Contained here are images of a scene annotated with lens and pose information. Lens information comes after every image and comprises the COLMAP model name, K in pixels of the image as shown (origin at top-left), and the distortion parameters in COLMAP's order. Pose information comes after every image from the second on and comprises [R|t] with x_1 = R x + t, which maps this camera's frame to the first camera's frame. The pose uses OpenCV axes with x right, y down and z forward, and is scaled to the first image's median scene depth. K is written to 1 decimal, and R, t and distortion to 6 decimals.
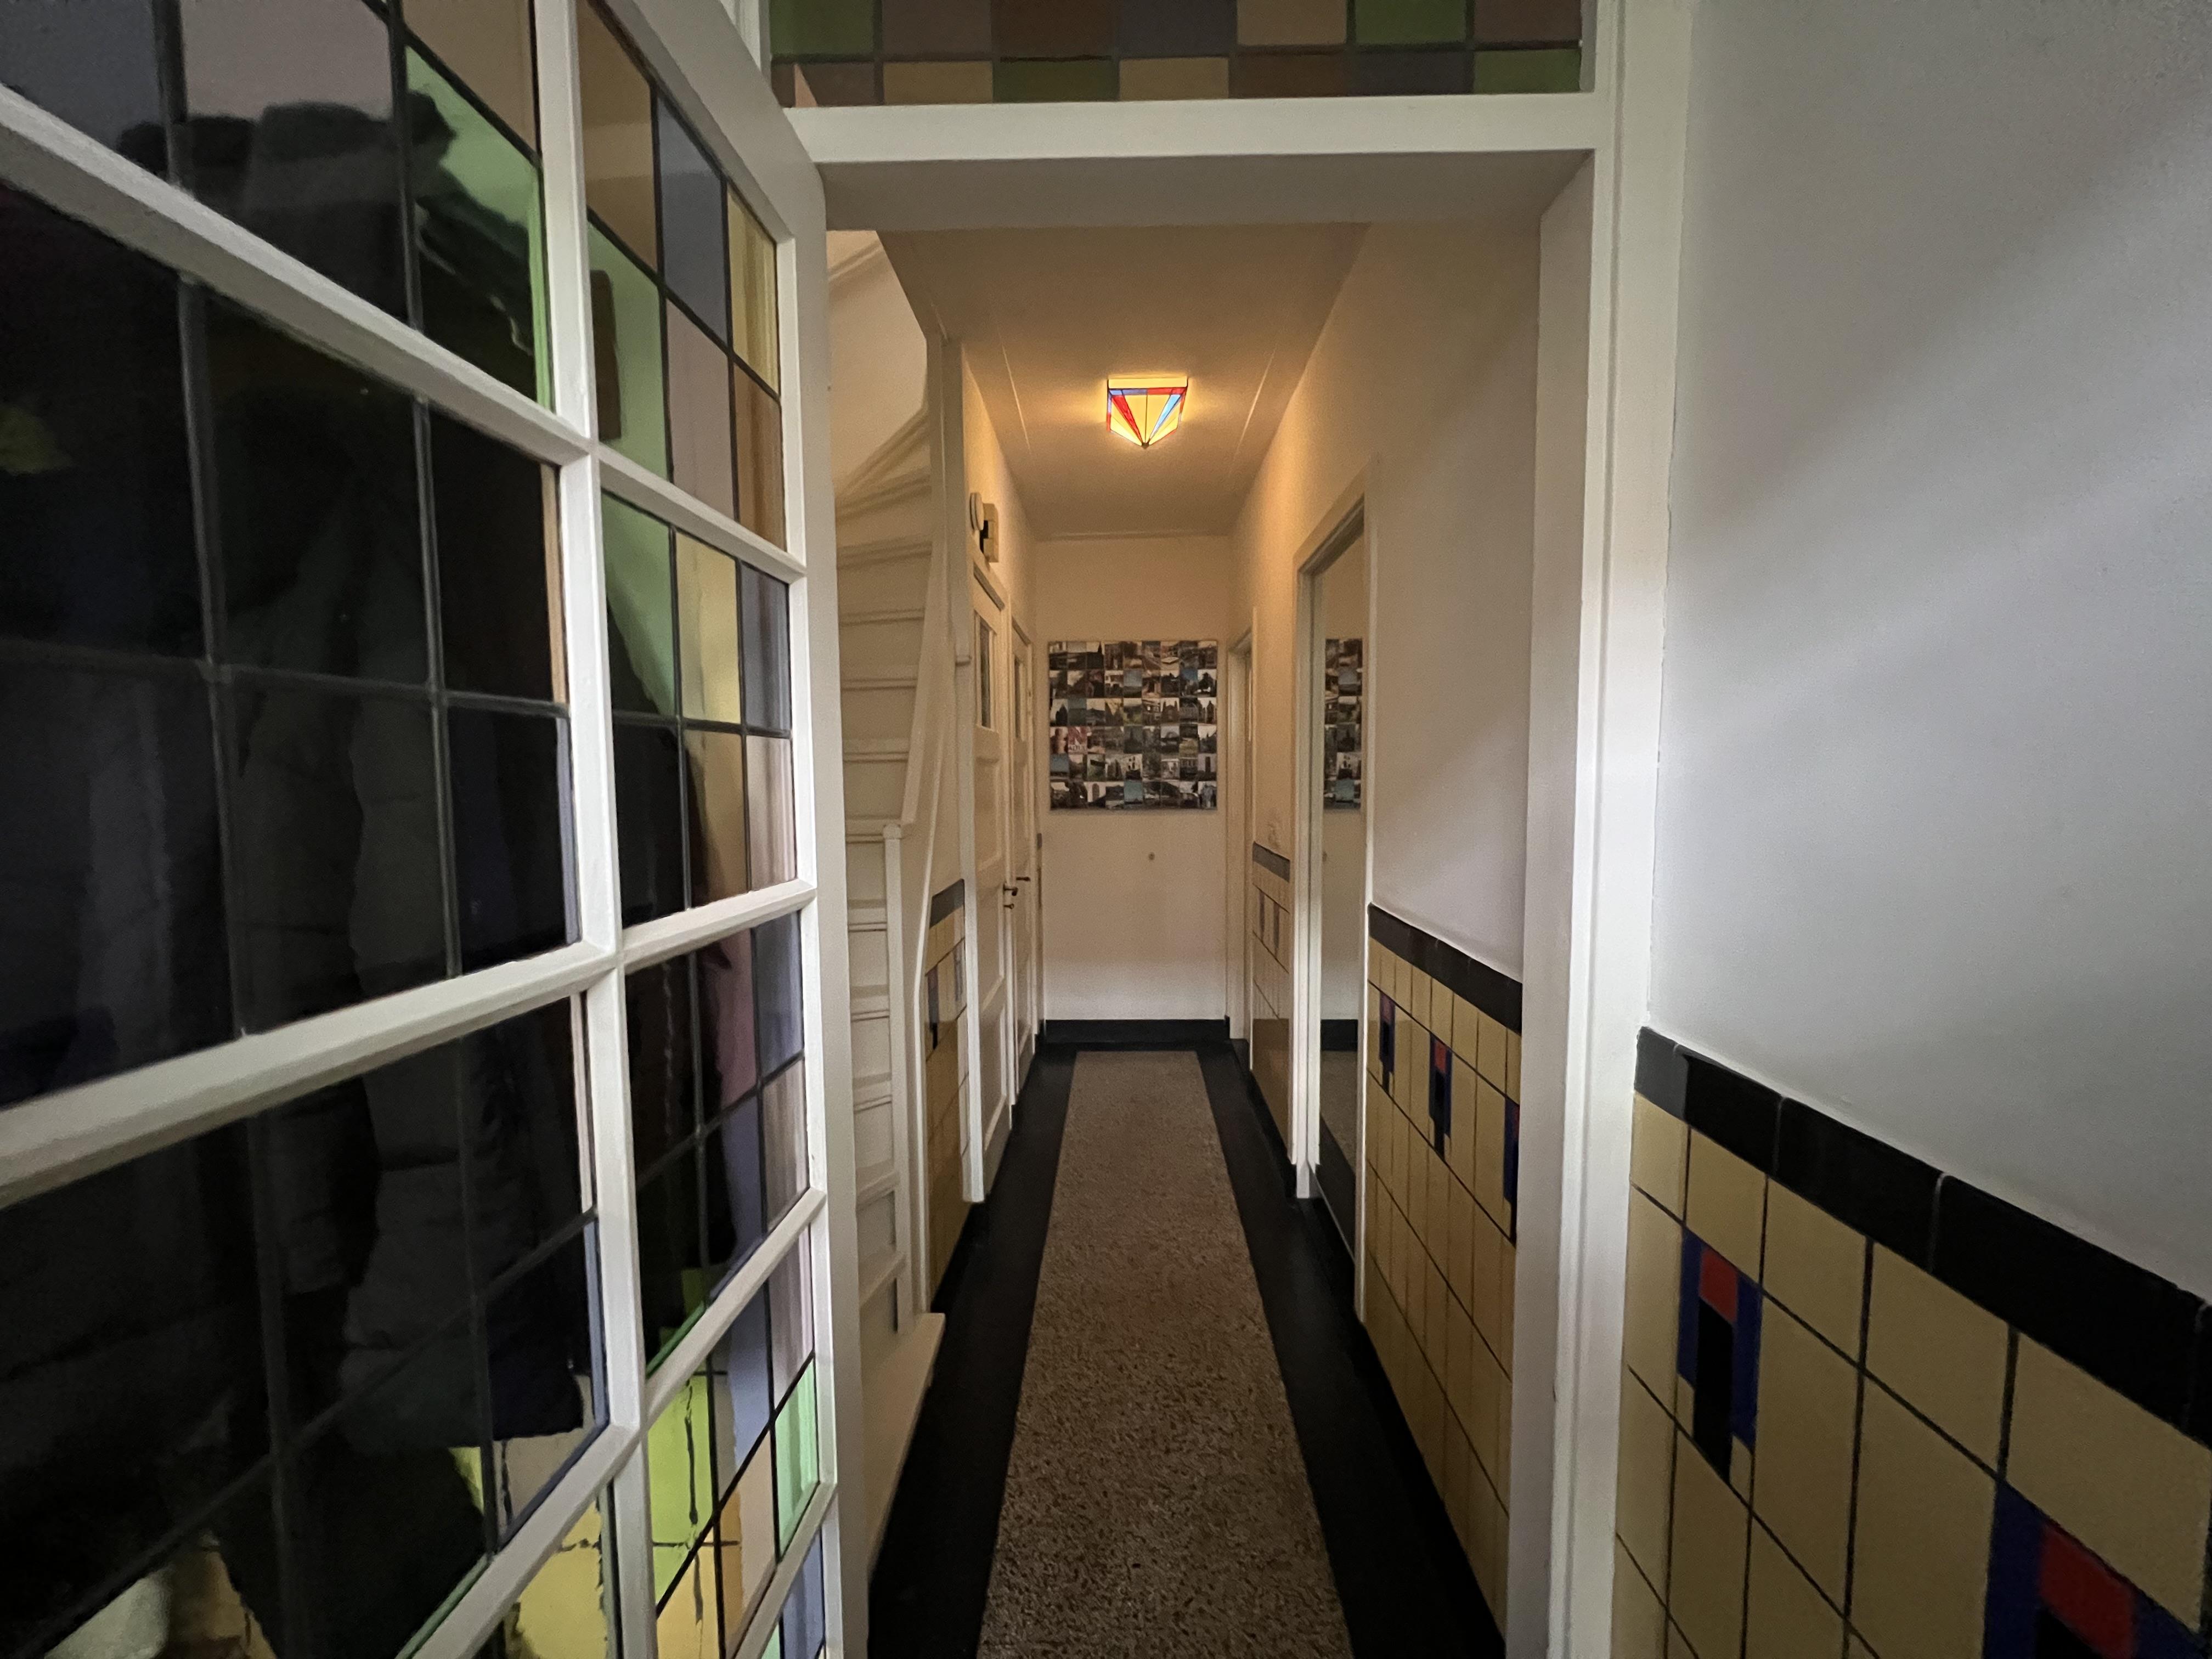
lens RADIAL K [[884.7, 0, 1104.4], [0, 884.7, 843.1], [0, 0, 1]] dist [-0.000808, 0.000137]
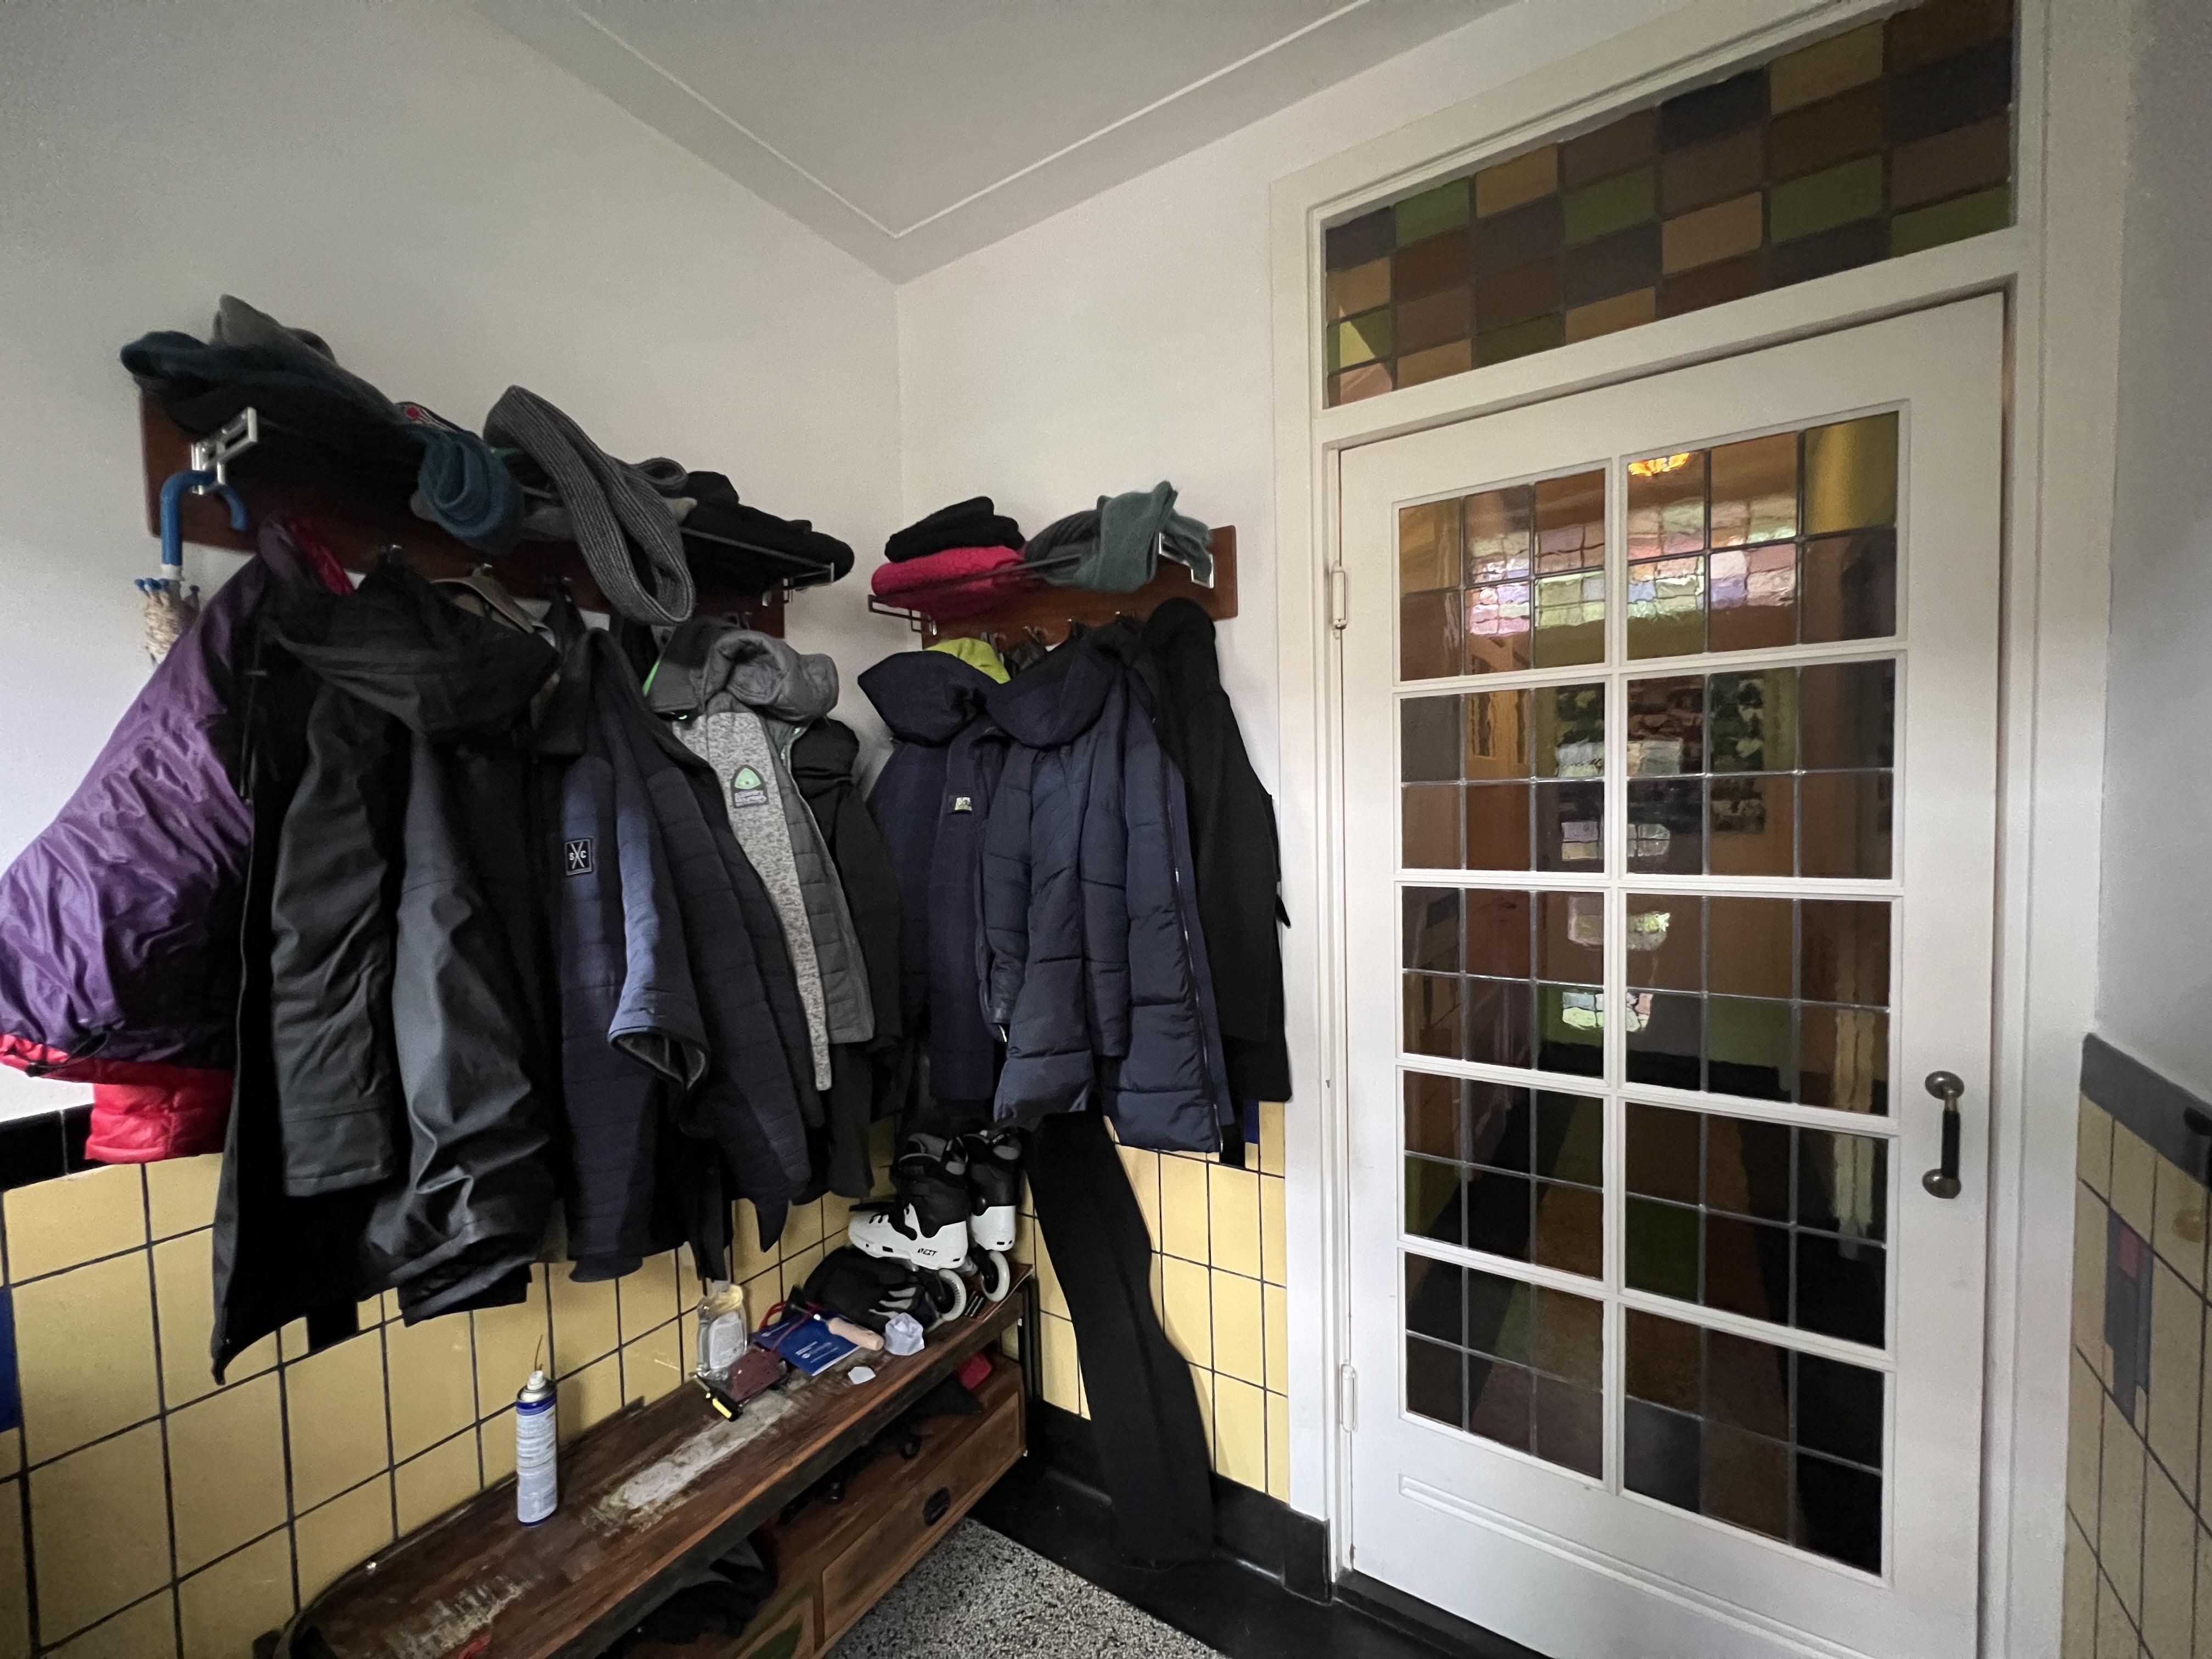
lens RADIAL K [[881.1, 0, 1098.1], [0, 881.1, 841.8], [0, 0, 1]] dist [-0.000641, -0.000026]
pose [[0.846645, 0.012569, -0.532010, 0.146633], [-0.025123, 0.999550, -0.016366, 0.018513], [0.531565, 0.027222, 0.846580, -0.602565]]
